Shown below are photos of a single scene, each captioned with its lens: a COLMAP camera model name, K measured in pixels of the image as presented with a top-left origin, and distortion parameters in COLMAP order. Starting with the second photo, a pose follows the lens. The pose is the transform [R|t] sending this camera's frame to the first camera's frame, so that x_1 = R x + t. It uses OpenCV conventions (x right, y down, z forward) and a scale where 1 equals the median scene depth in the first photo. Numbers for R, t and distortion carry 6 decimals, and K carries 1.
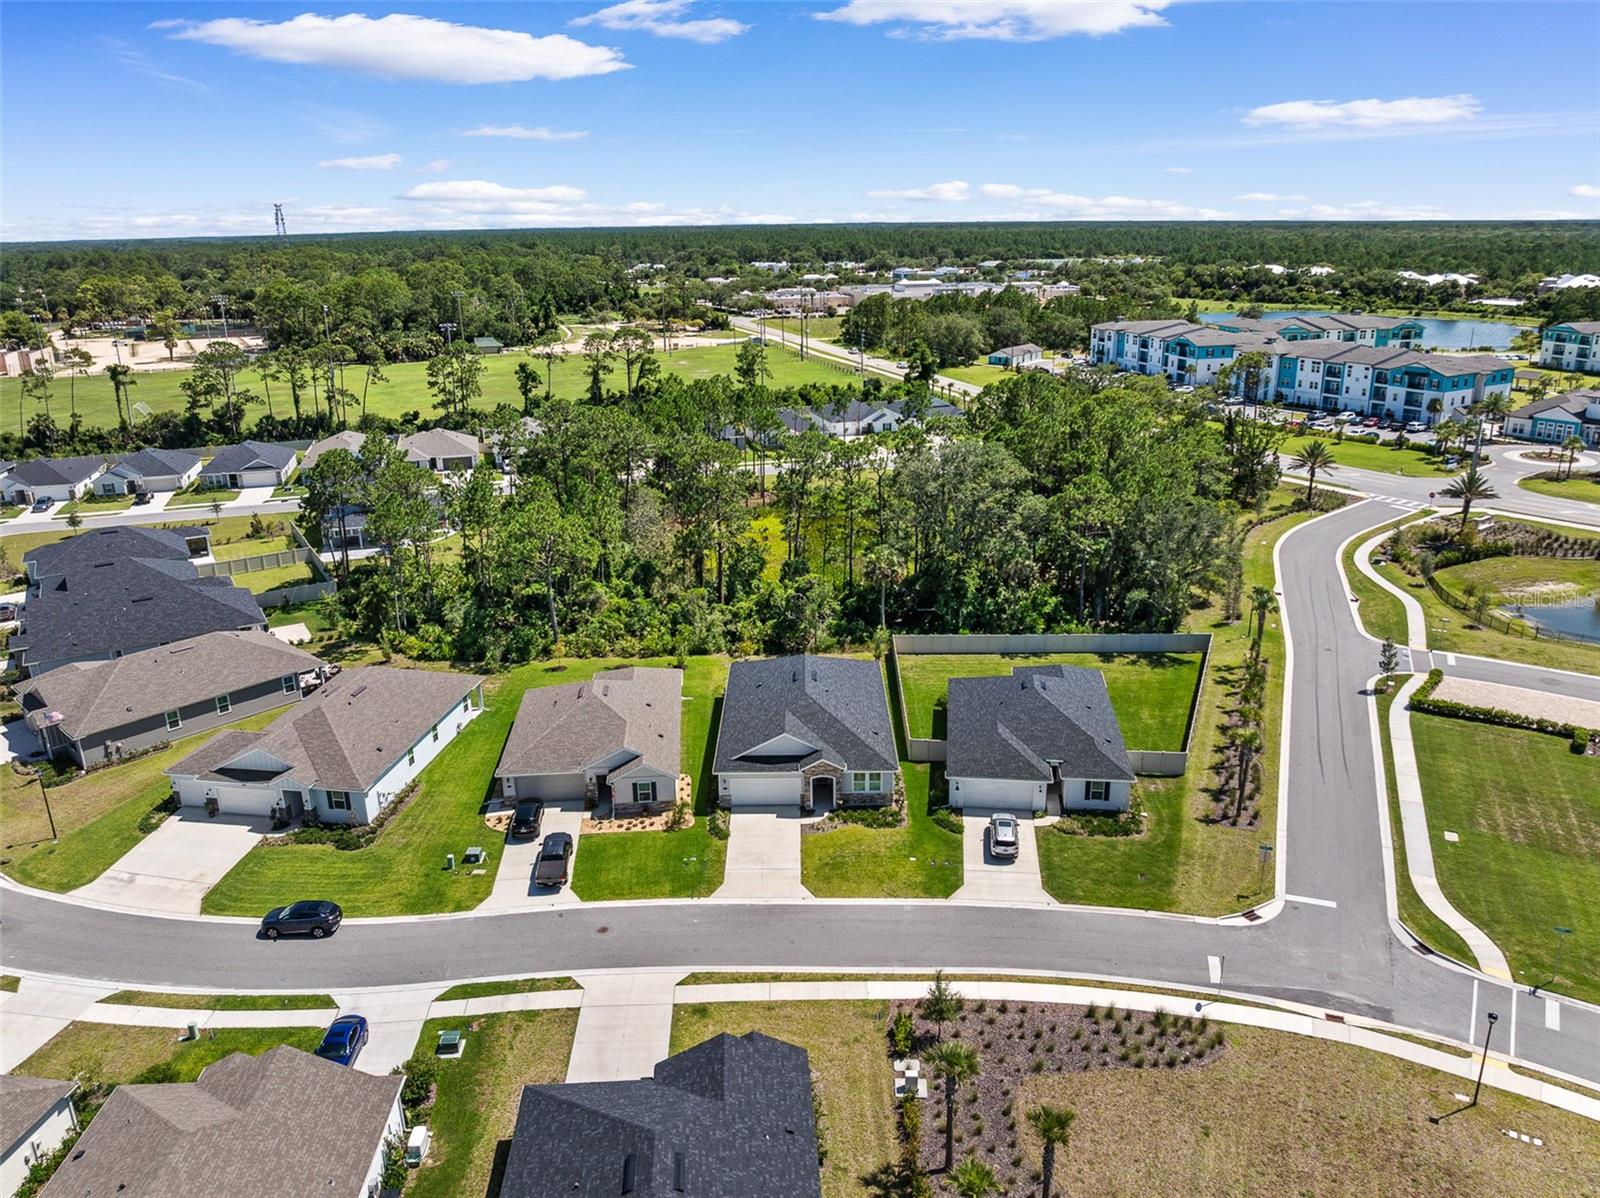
lens RADIAL K [[1134.1, 0, 801.4], [0, 1134.1, 589.7], [0, 0, 1]] dist [-0.034270, -0.009003]
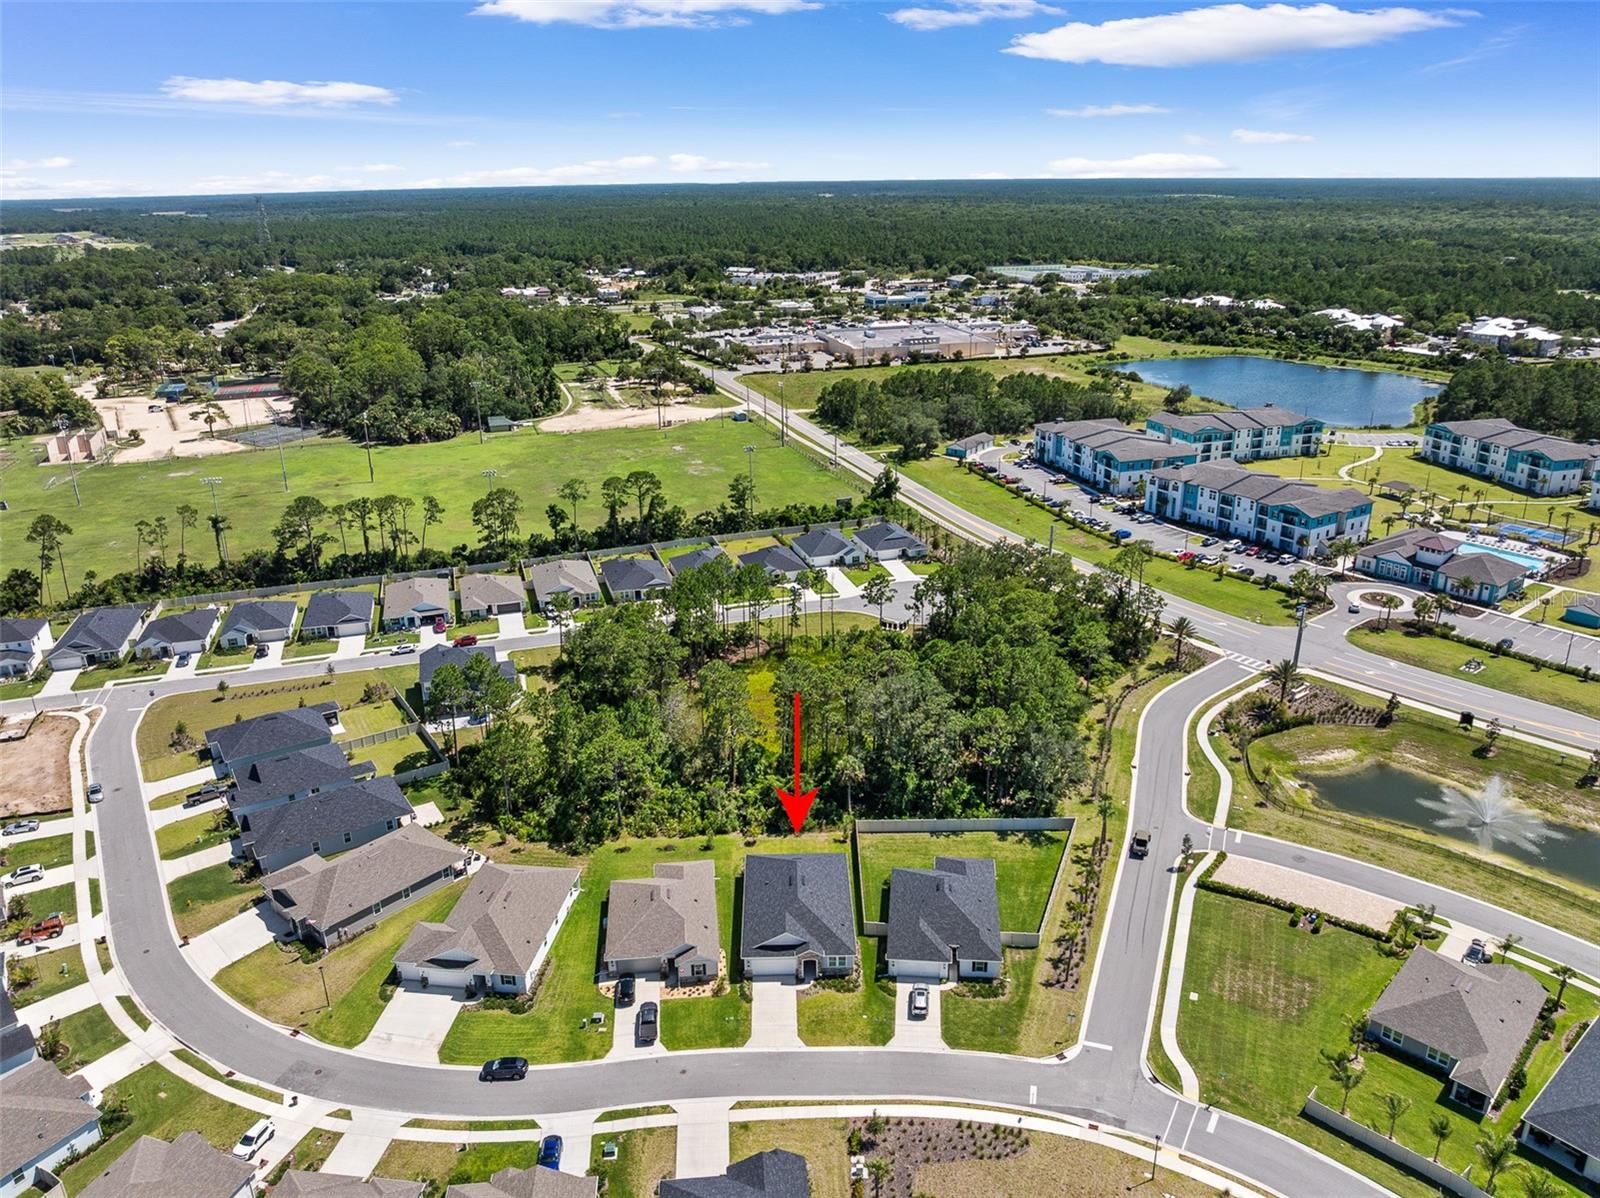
lens RADIAL K [[1134.1, 0, 801.4], [0, 1134.1, 589.7], [0, 0, 1]] dist [-0.034270, -0.009003]
pose [[0.999763, -0.007563, 0.020401, -0.019501], [0.006836, 0.999348, 0.035464, -0.376079], [-0.020656, -0.035316, 0.999163, -0.527791]]
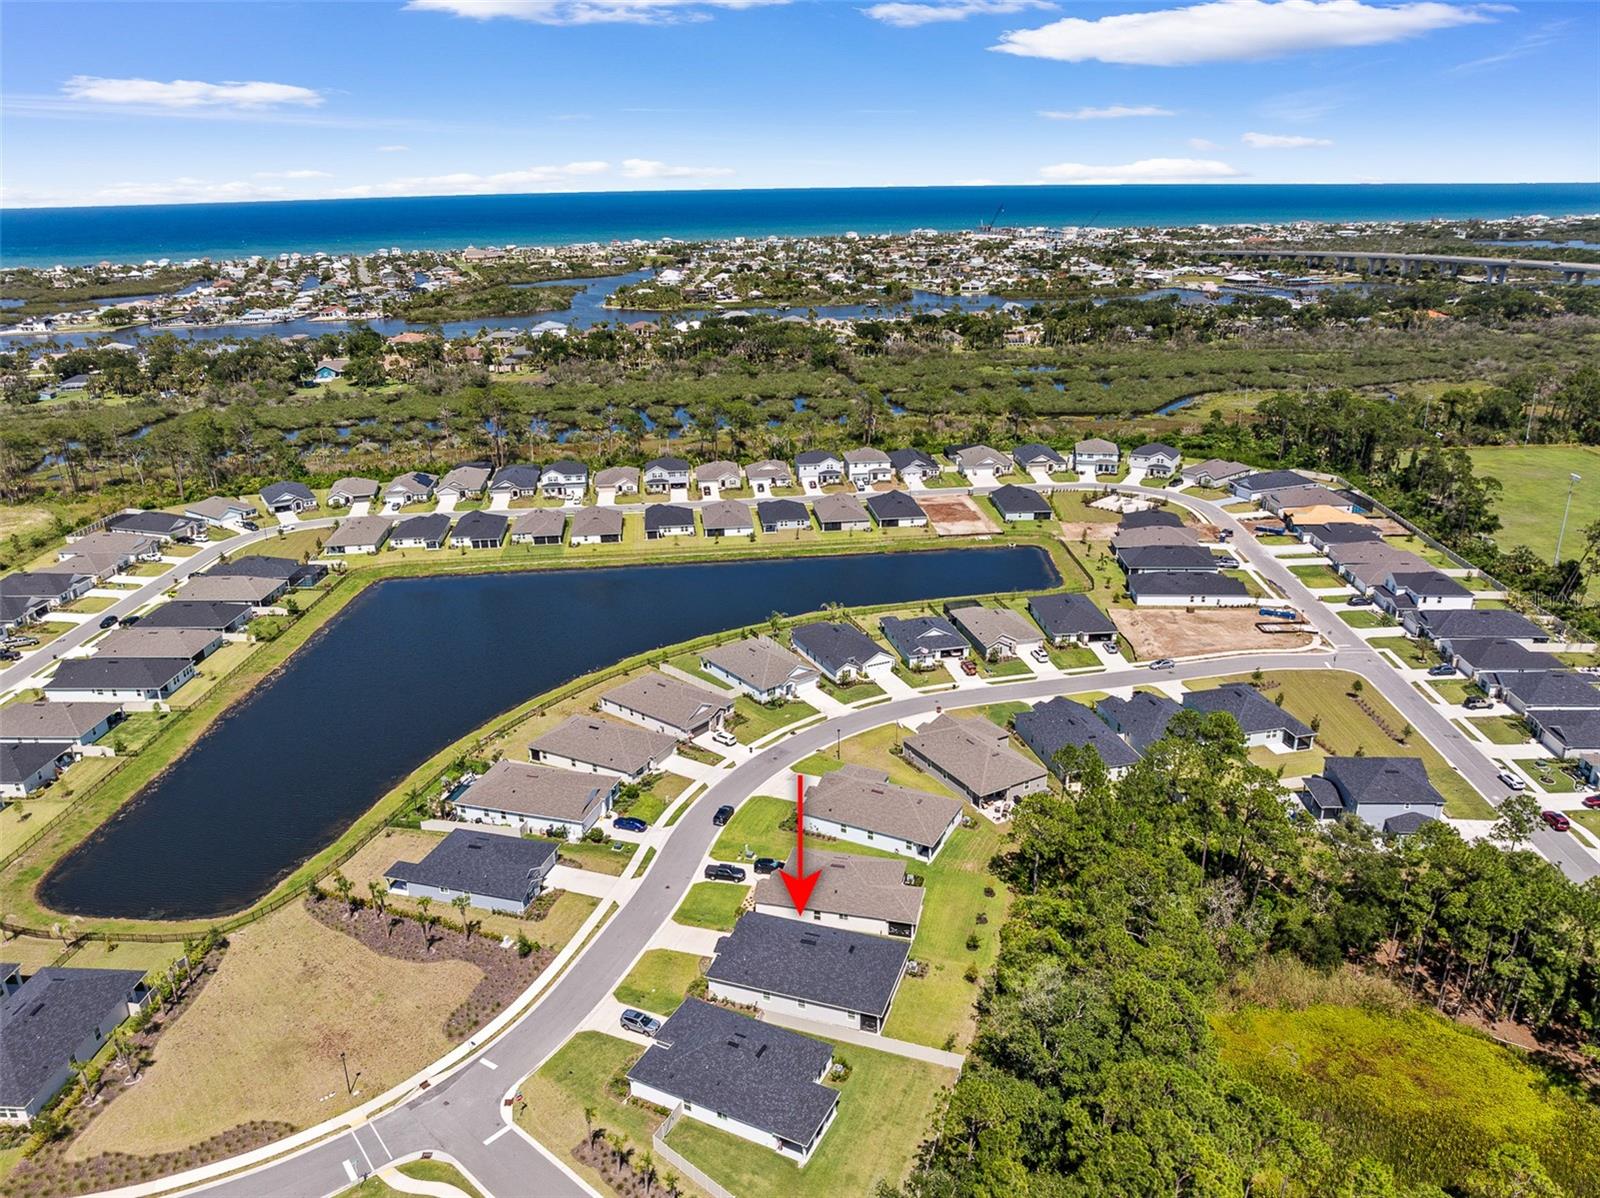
lens RADIAL K [[1134.1, 0, 801.4], [0, 1134.1, 589.7], [0, 0, 1]] dist [-0.034270, -0.009003]
pose [[-0.330839, 0.335977, -0.881853, 1.146640], [-0.271968, 0.860881, 0.430019, -0.939066], [0.903648, 0.382103, -0.193438, 1.106458]]
